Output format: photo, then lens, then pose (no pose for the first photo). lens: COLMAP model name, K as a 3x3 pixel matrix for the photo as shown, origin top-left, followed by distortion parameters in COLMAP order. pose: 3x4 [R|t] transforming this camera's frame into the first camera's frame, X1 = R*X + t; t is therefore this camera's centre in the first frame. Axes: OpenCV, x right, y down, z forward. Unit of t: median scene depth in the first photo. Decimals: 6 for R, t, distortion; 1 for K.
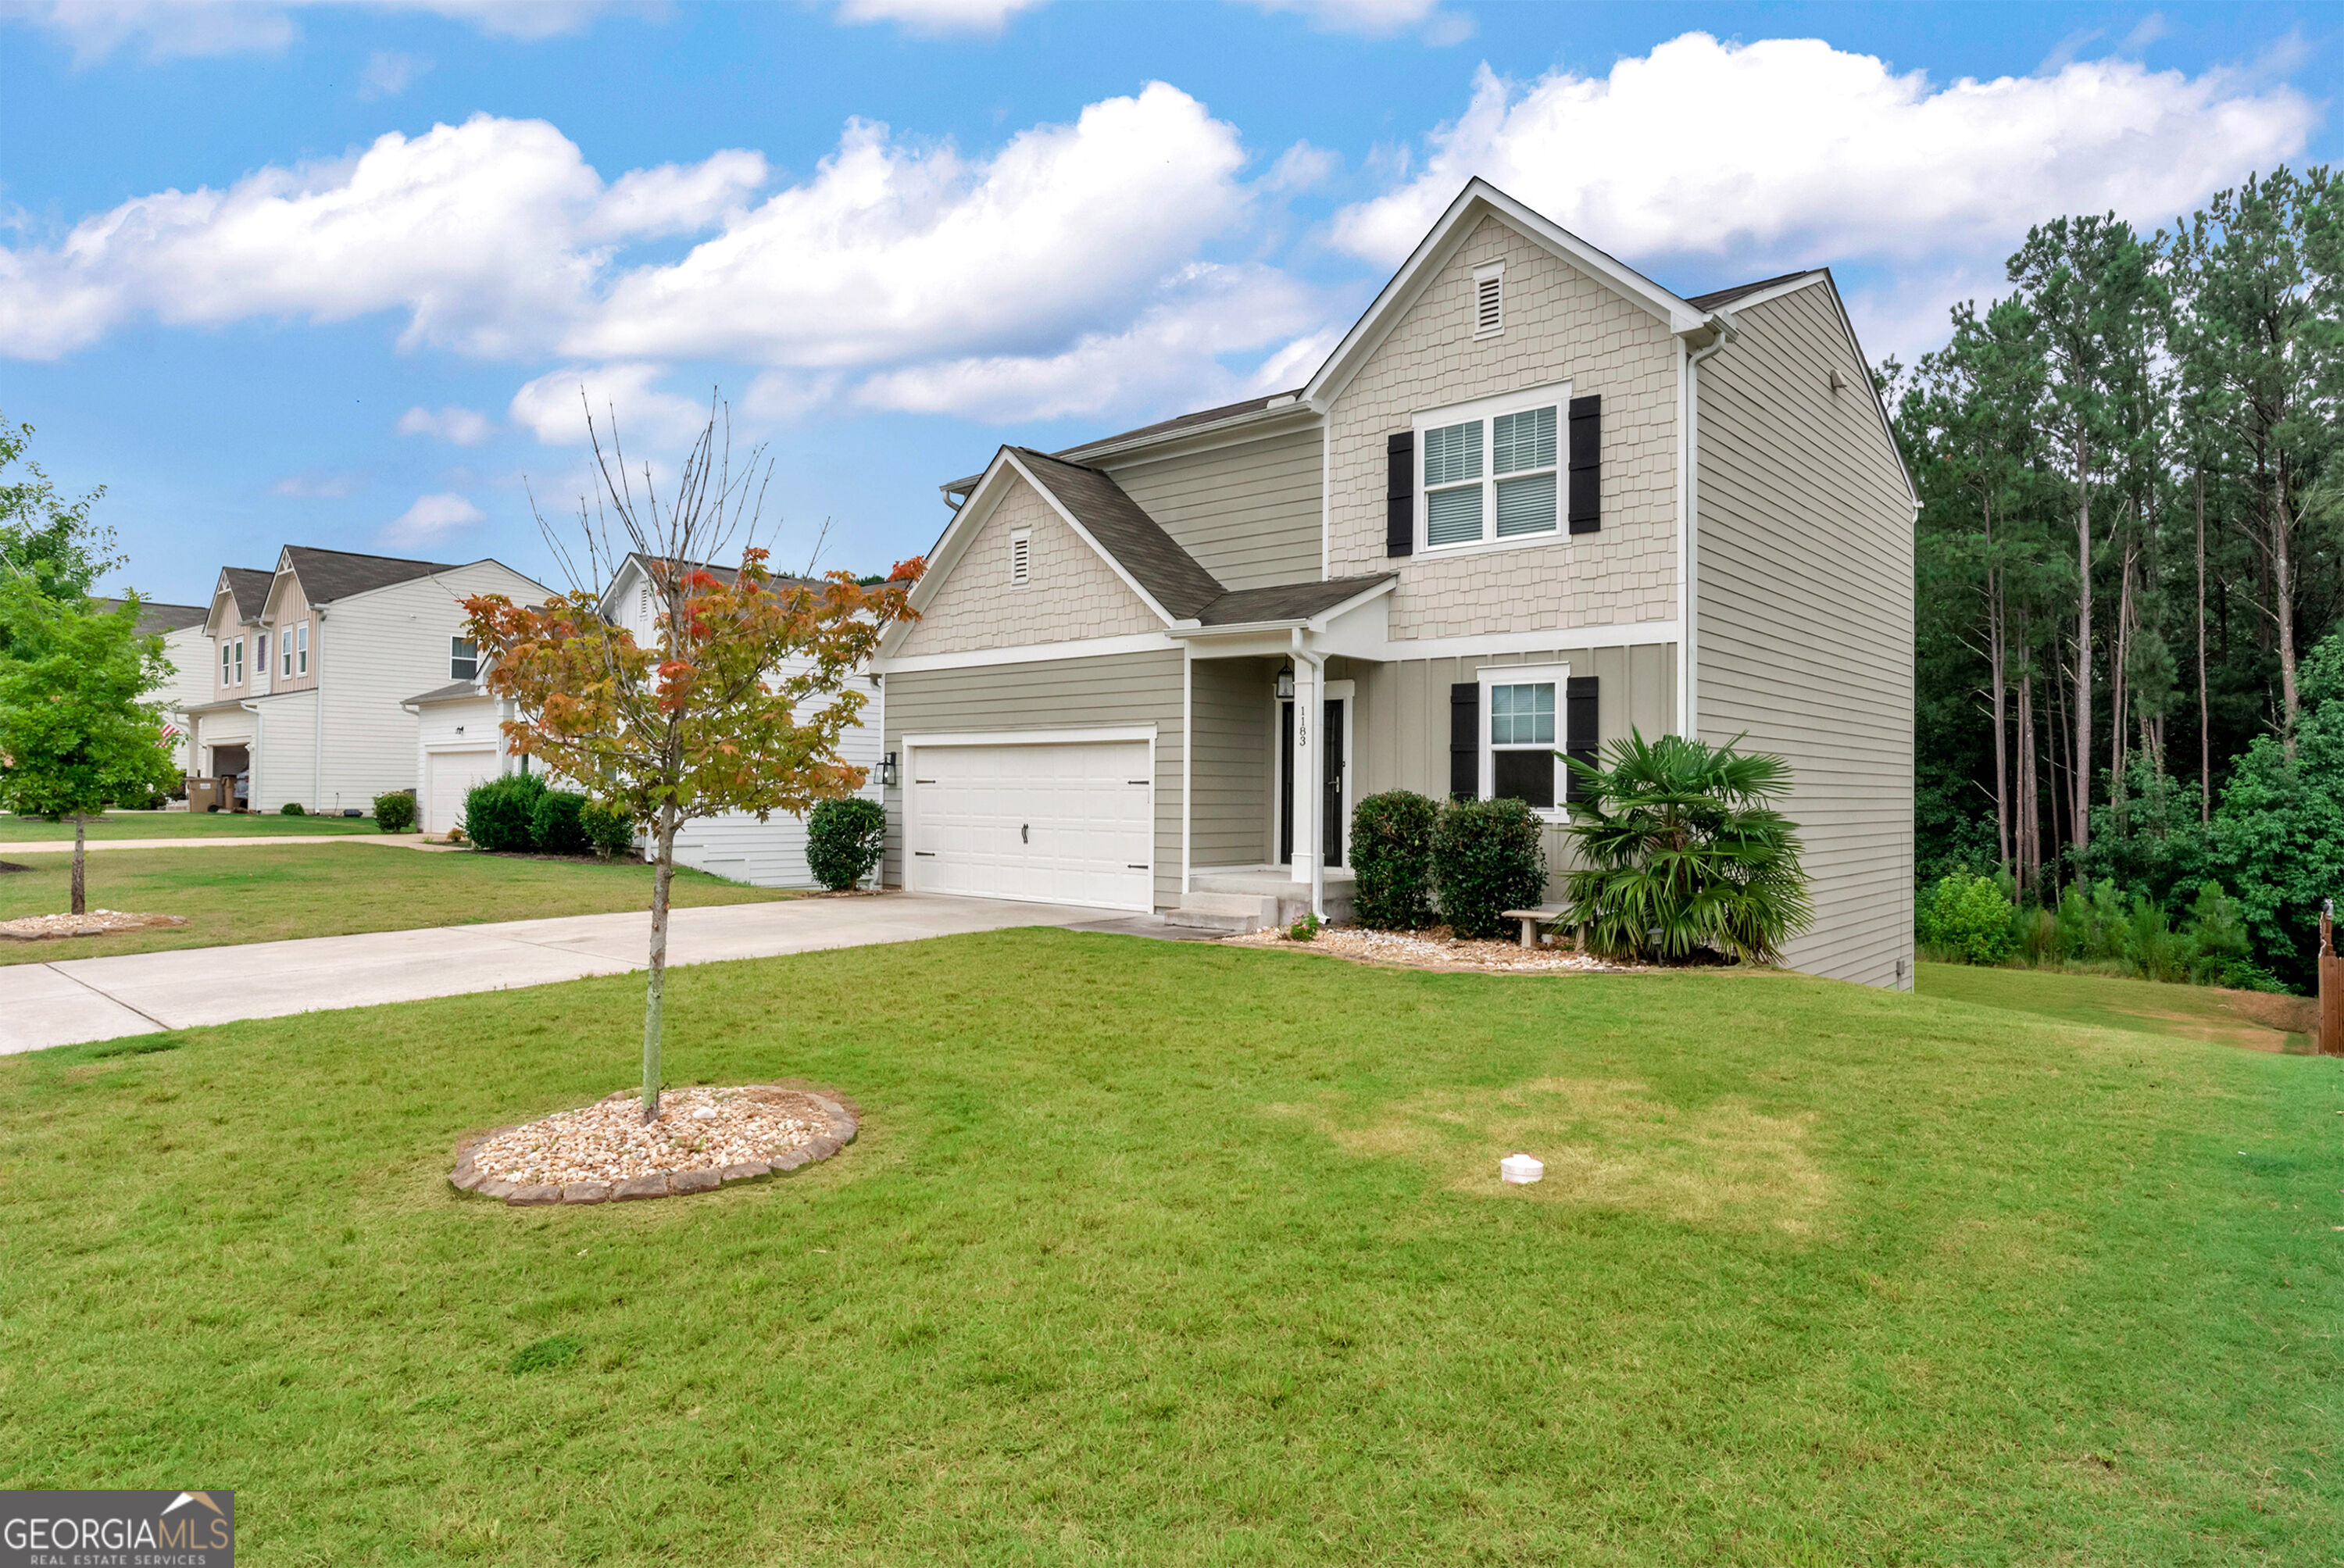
lens RADIAL K [[1240.3, 0, 1244.1], [0, 1240.3, 763.6], [0, 0, 1]] dist [-0.000271, -0.000603]
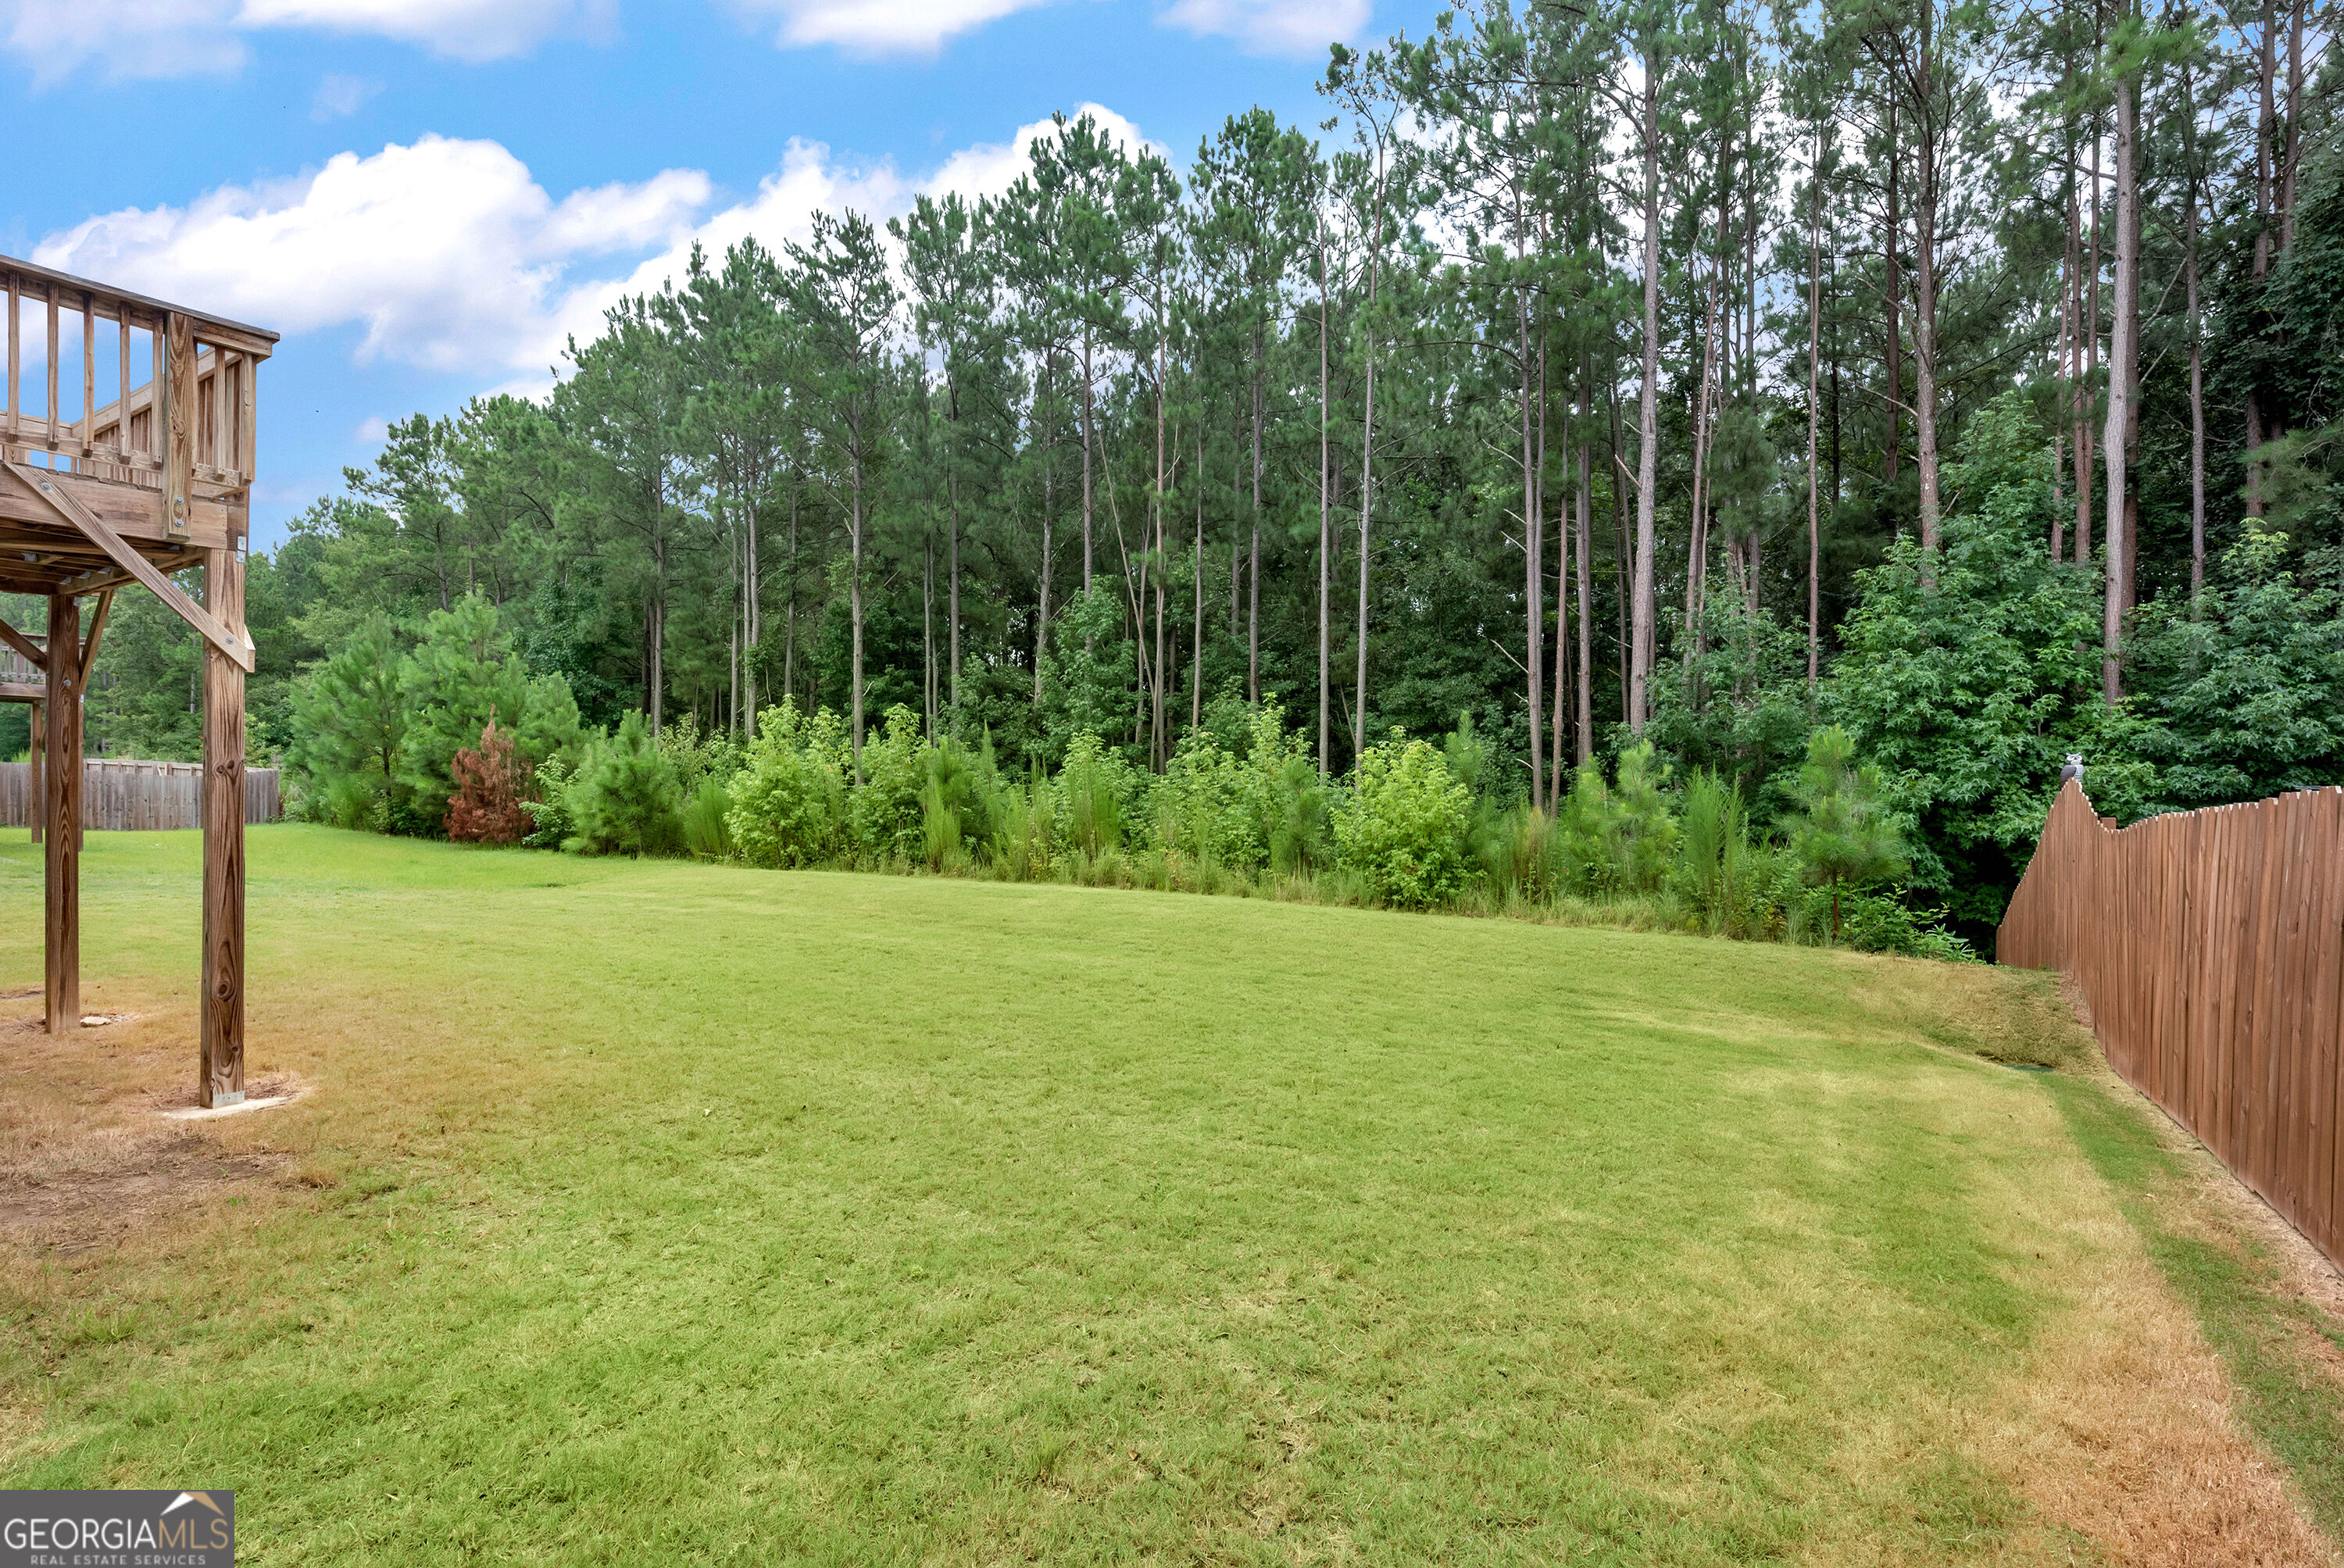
lens RADIAL K [[1086.9, 0, 1148.6], [0, 1086.9, 784.5], [0, 0, 1]] dist [-0.000635, 0.000016]
pose [[0.993063, 0.002586, 0.117551, 0.408725], [-0.006096, 0.999546, 0.029507, 0.092173], [-0.117421, -0.030018, 0.992628, 0.534604]]
